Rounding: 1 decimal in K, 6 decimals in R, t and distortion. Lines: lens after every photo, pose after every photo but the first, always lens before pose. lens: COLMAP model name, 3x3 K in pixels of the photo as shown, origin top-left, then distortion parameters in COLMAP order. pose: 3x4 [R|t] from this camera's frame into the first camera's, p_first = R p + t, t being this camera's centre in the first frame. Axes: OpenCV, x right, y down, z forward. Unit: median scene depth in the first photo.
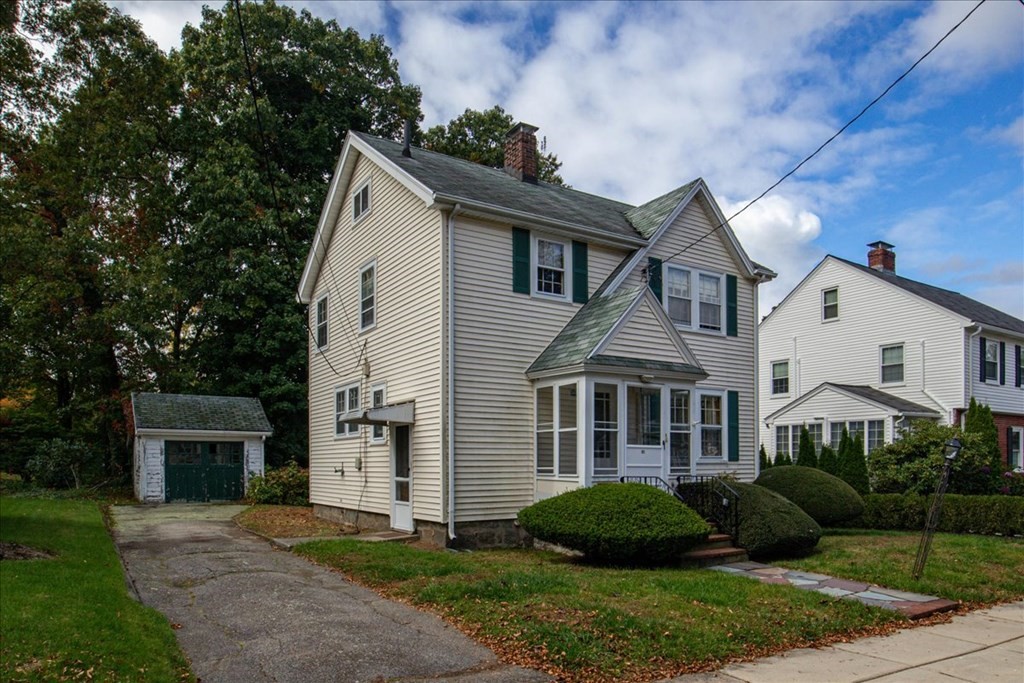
lens RADIAL K [[670.3, 0, 511.4], [0, 670.3, 441.0], [0, 0, 1]] dist [-0.046026, 0.006832]
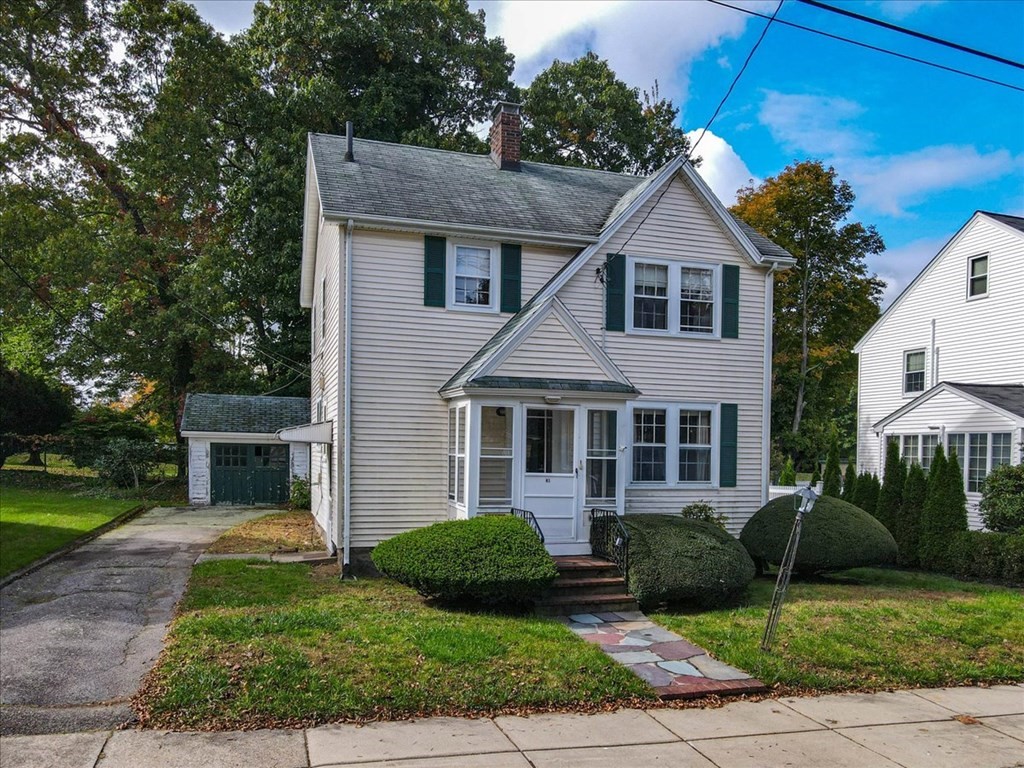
lens RADIAL K [[778.3, 0, 511.4], [0, 778.3, 445.9], [0, 0, 1]] dist [0.007620, -0.004449]
pose [[0.965690, 0.014880, -0.259269, 0.375615], [-0.009452, 0.999709, 0.022172, -0.047732], [0.259524, -0.018961, 0.965551, -0.025821]]
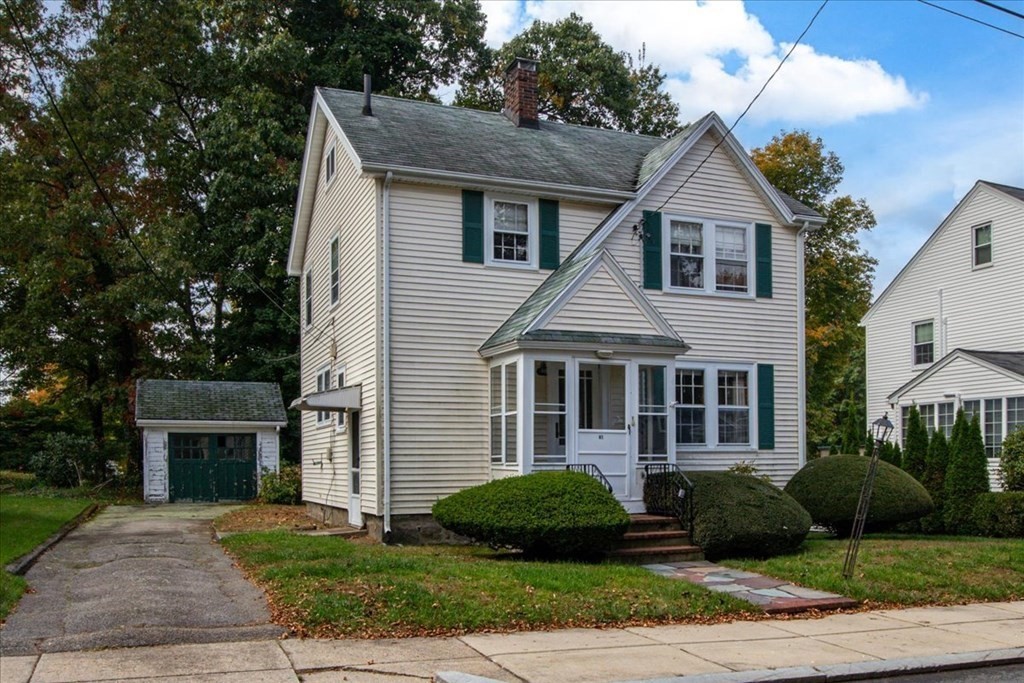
lens RADIAL K [[891.1, 0, 535.2], [0, 891.1, 430.6], [0, 0, 1]] dist [-0.043648, -0.002976]
pose [[0.985372, -0.010325, -0.170103, 0.277279], [0.009777, 0.999944, -0.004058, 0.010160], [0.170136, 0.002335, 0.985418, -0.153285]]
